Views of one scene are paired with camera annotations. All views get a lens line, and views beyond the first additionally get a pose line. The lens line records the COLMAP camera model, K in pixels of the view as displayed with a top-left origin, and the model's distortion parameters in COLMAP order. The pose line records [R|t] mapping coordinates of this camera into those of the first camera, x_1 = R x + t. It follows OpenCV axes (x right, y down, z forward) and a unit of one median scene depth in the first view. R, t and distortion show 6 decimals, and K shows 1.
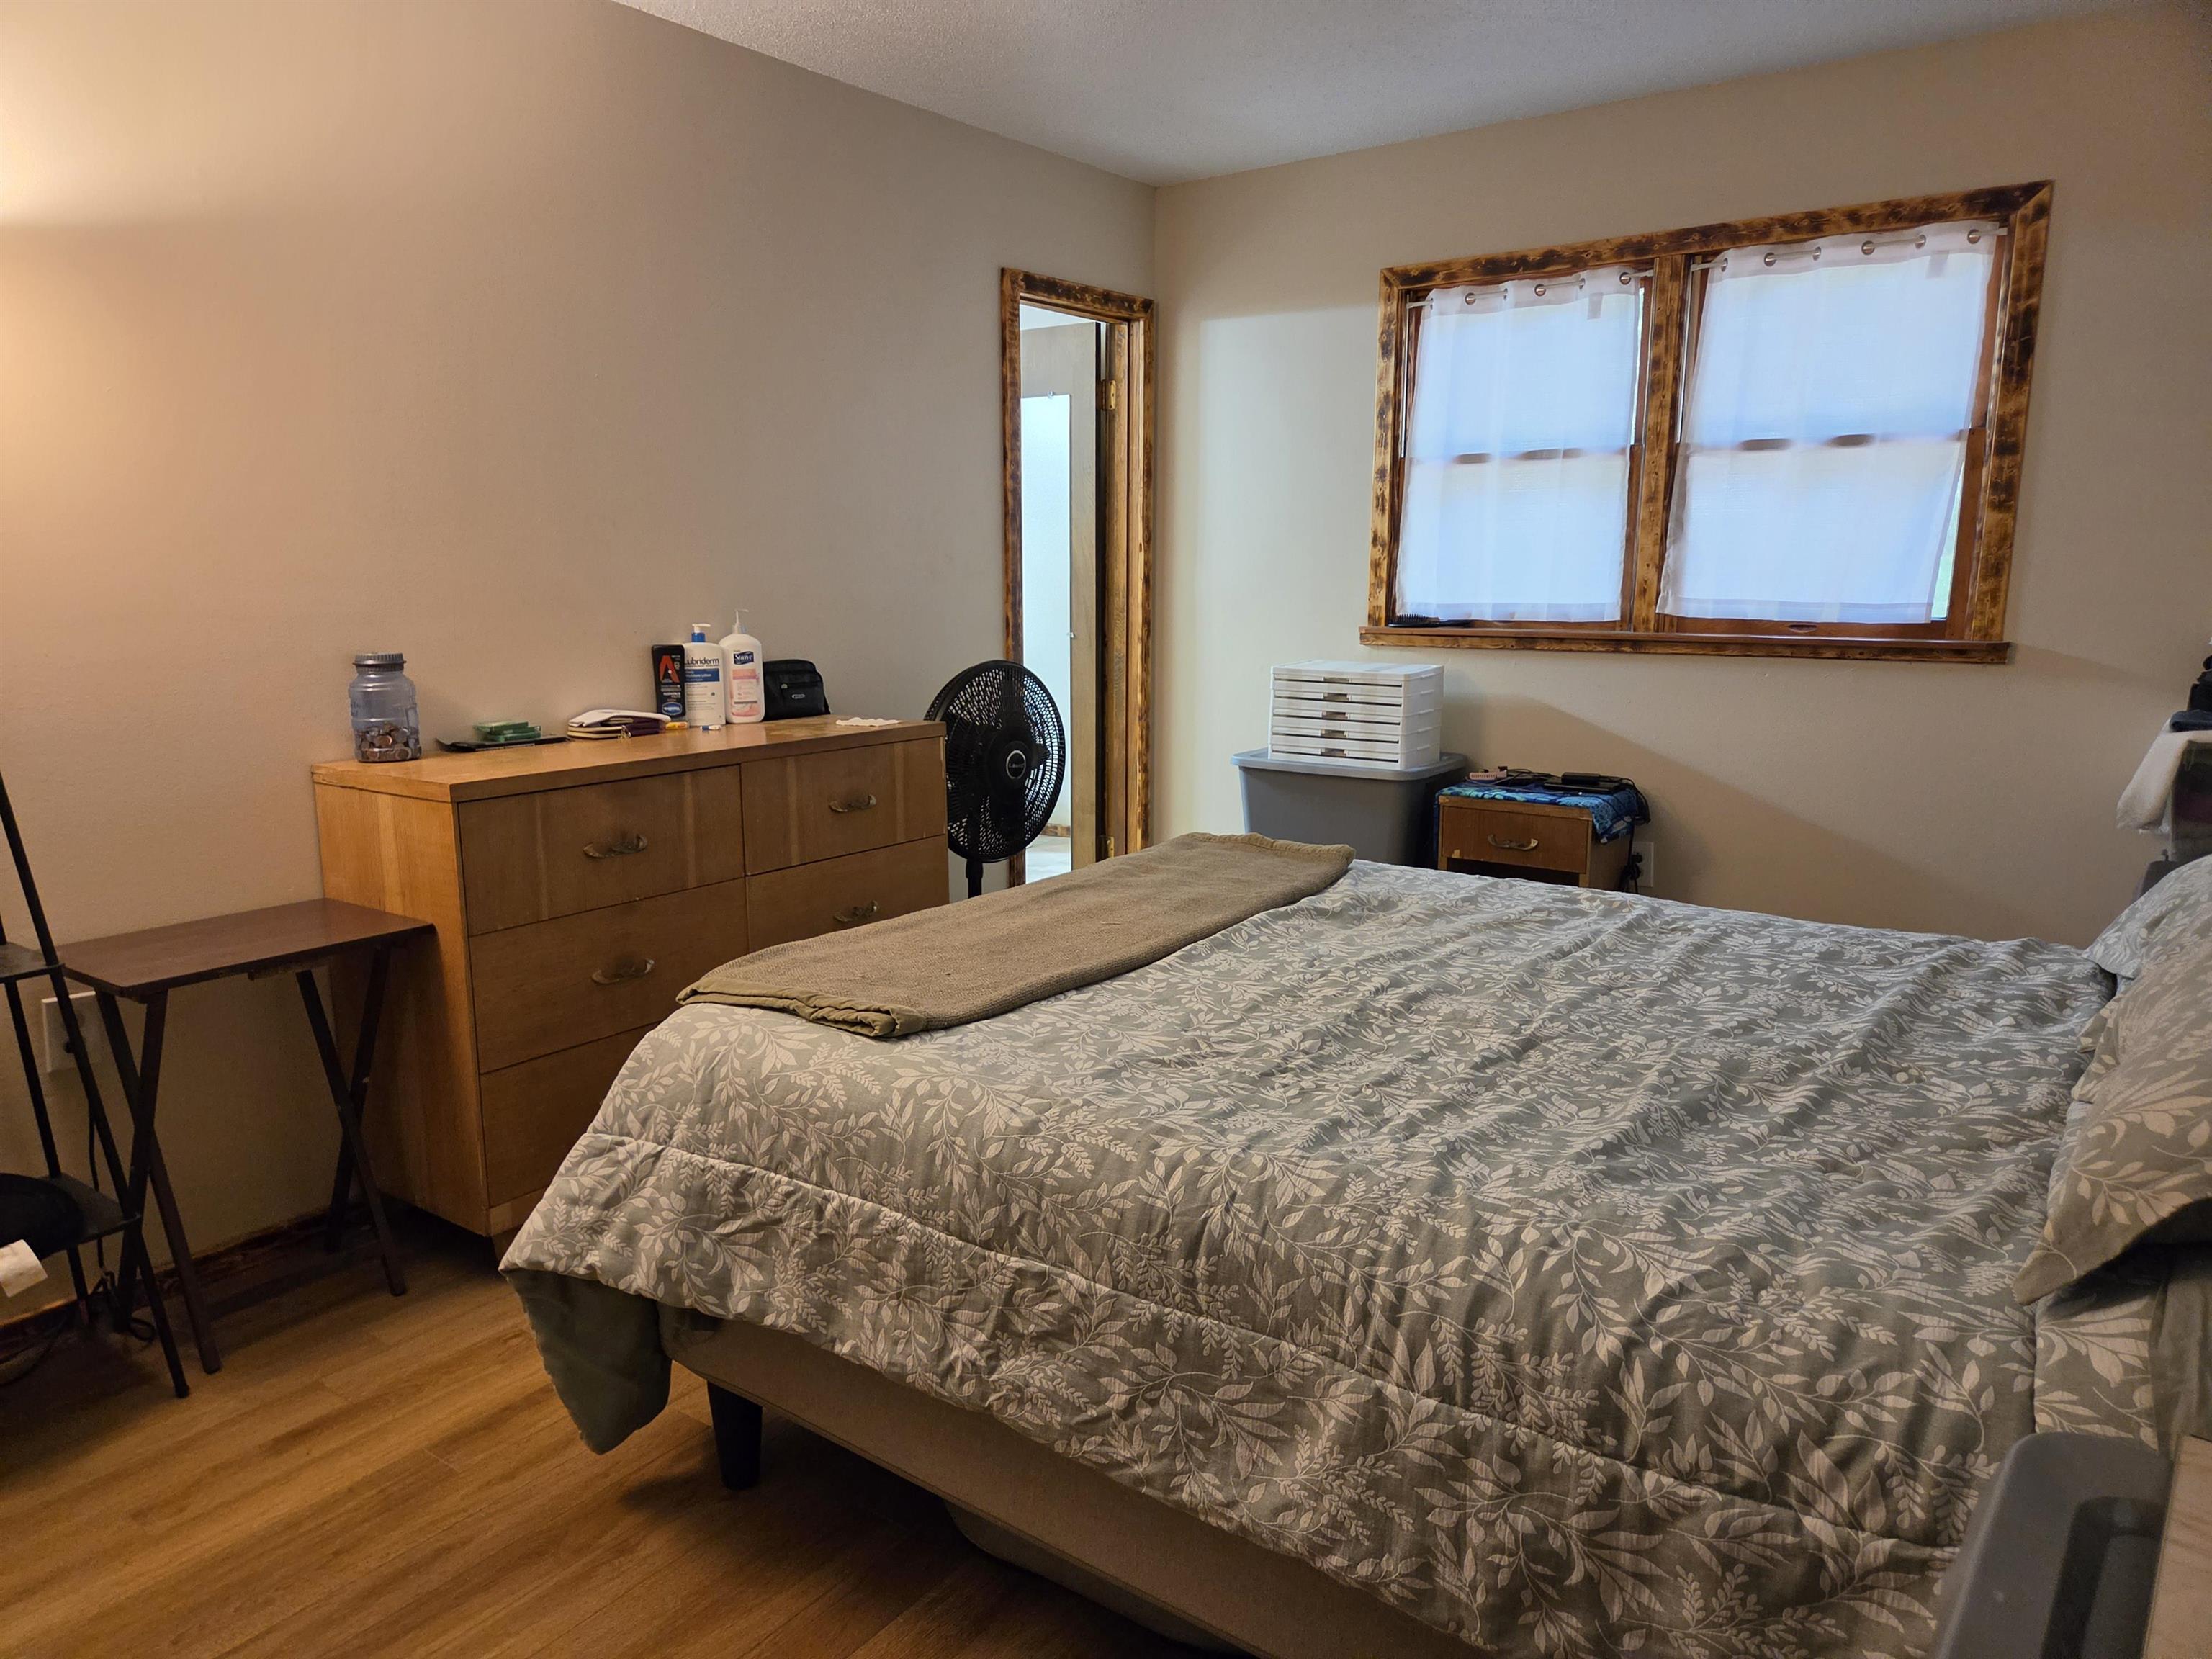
lens RADIAL K [[1473.0, 0, 1089.6], [0, 1473.0, 837.8], [0, 0, 1]] dist [0.070003, -0.056531]
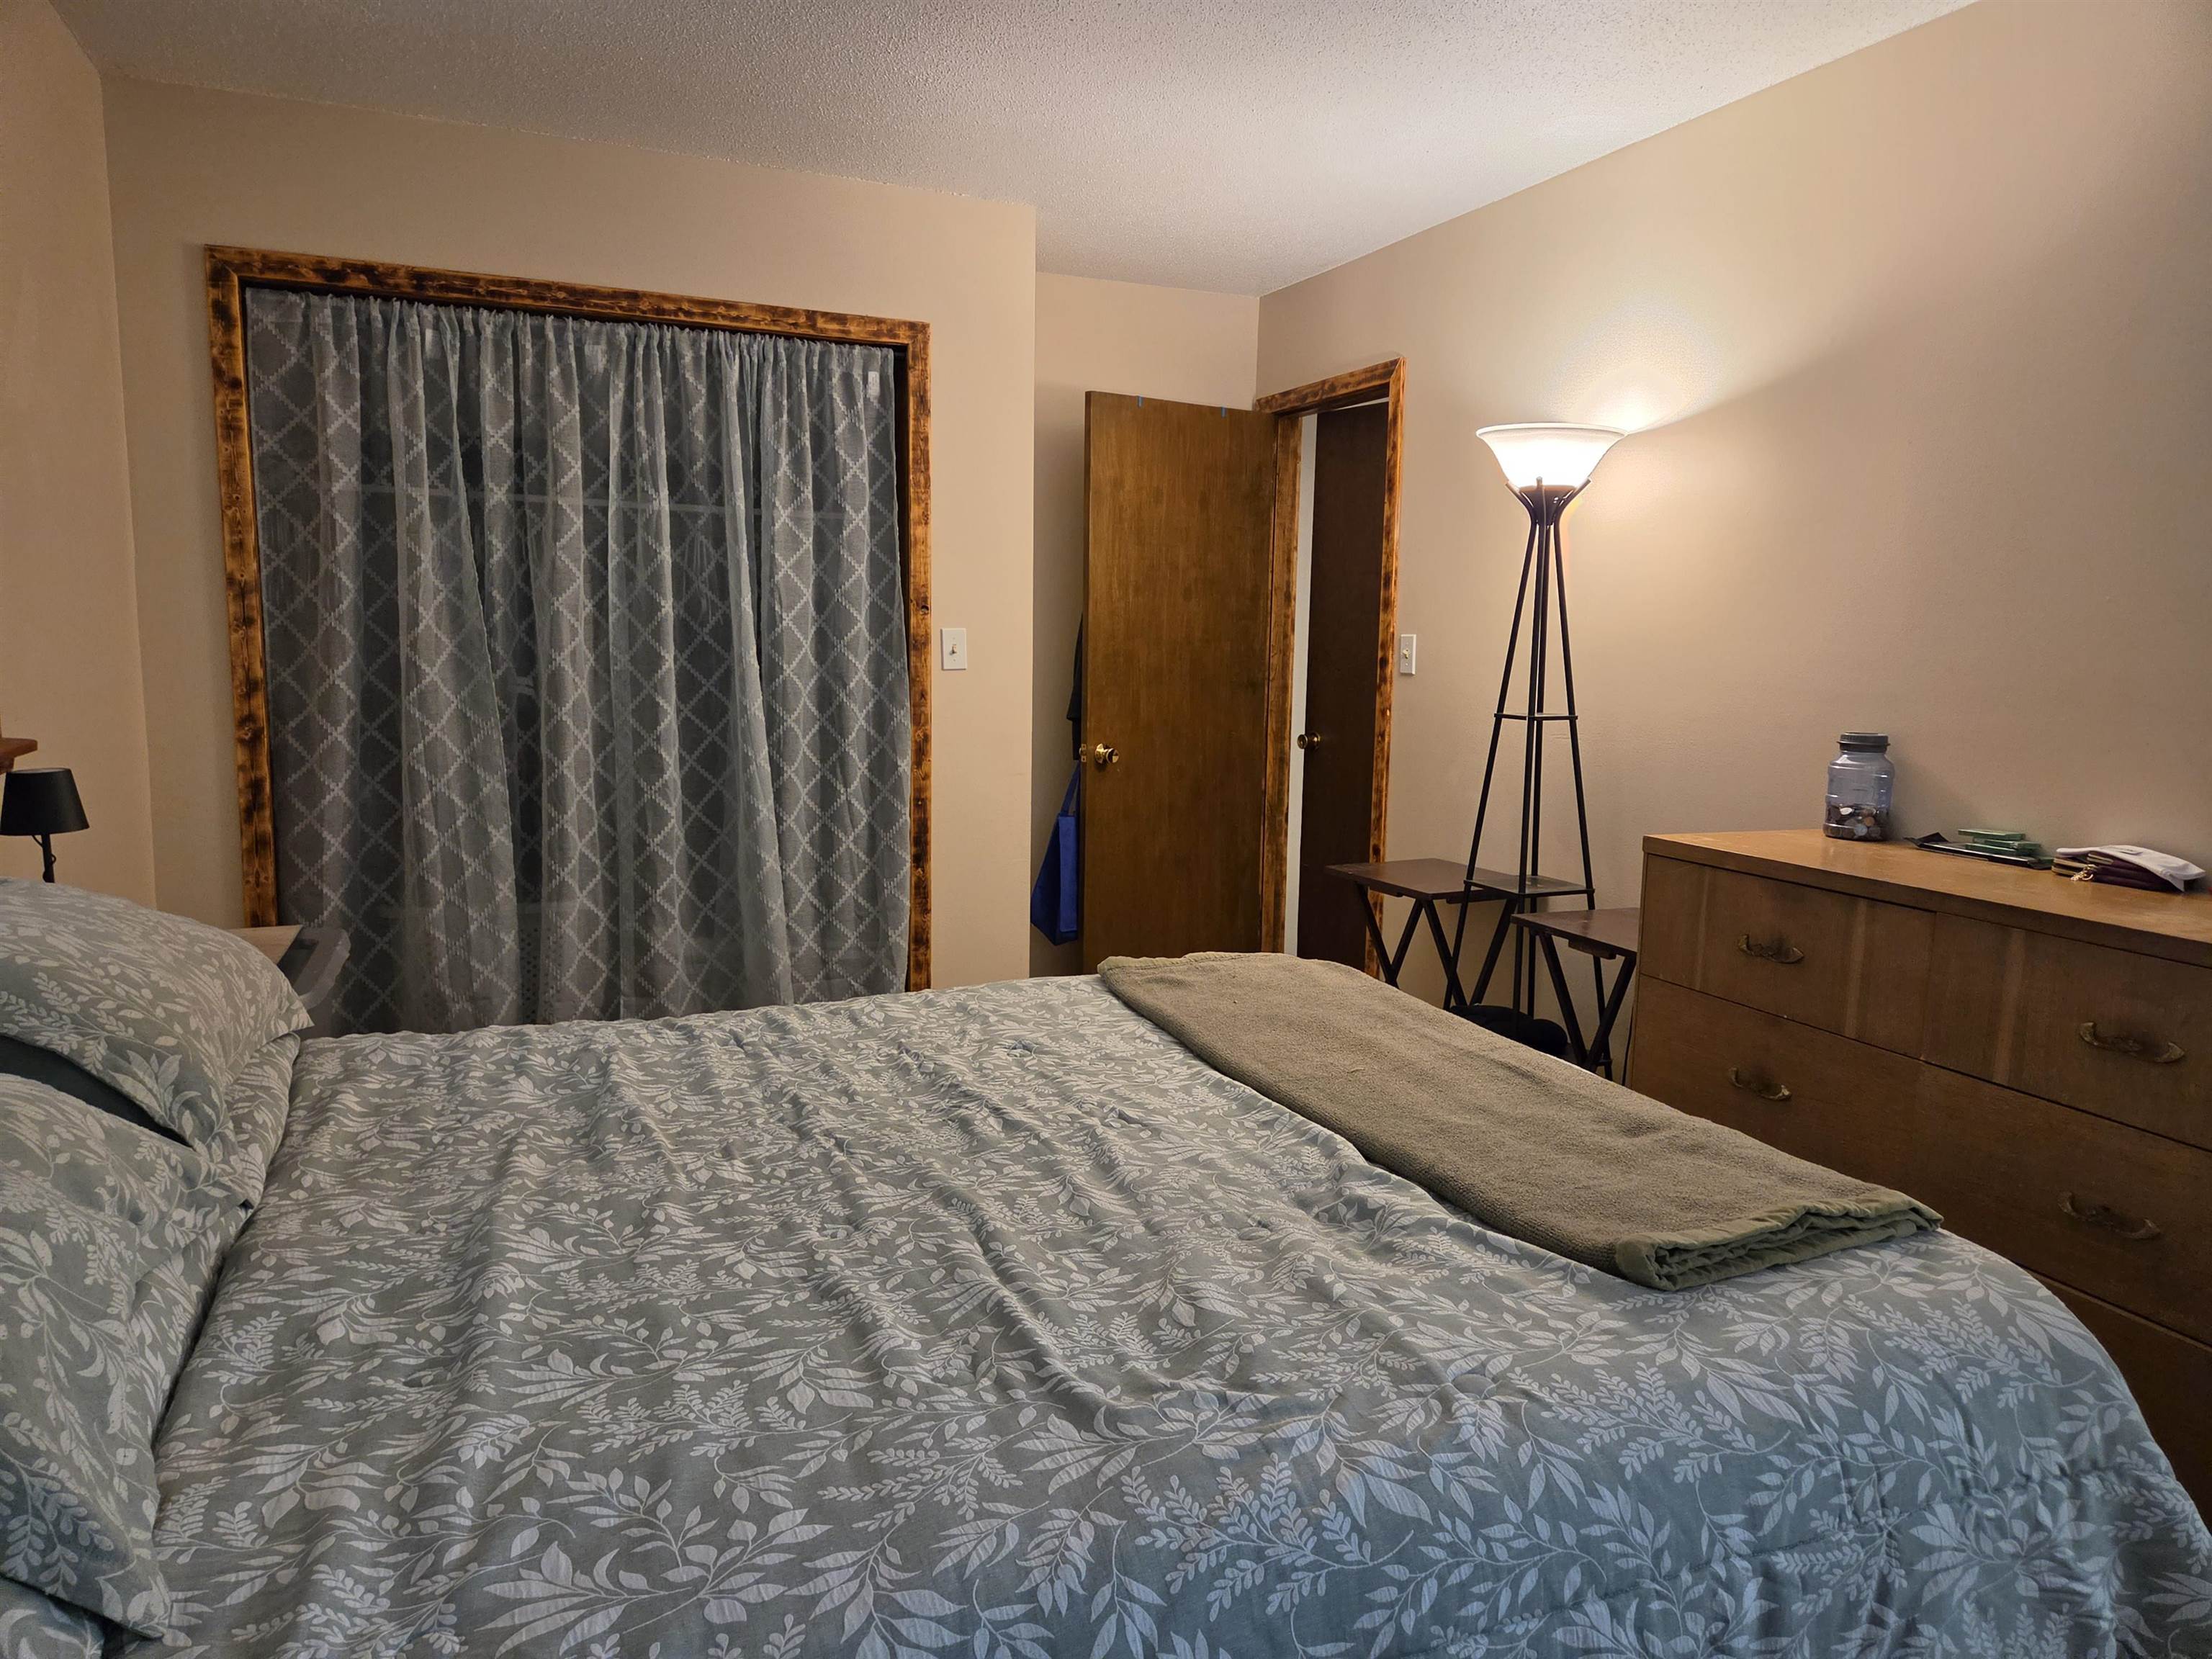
lens RADIAL K [[1473.0, 0, 1098.5], [0, 1473.0, 819.9], [0, 0, 1]] dist [0.070003, -0.056531]
pose [[-0.511779, 0.105767, -0.852582, 0.535465], [-0.175392, 0.958629, 0.224205, -0.162890], [0.841023, 0.264280, -0.472055, 0.842531]]
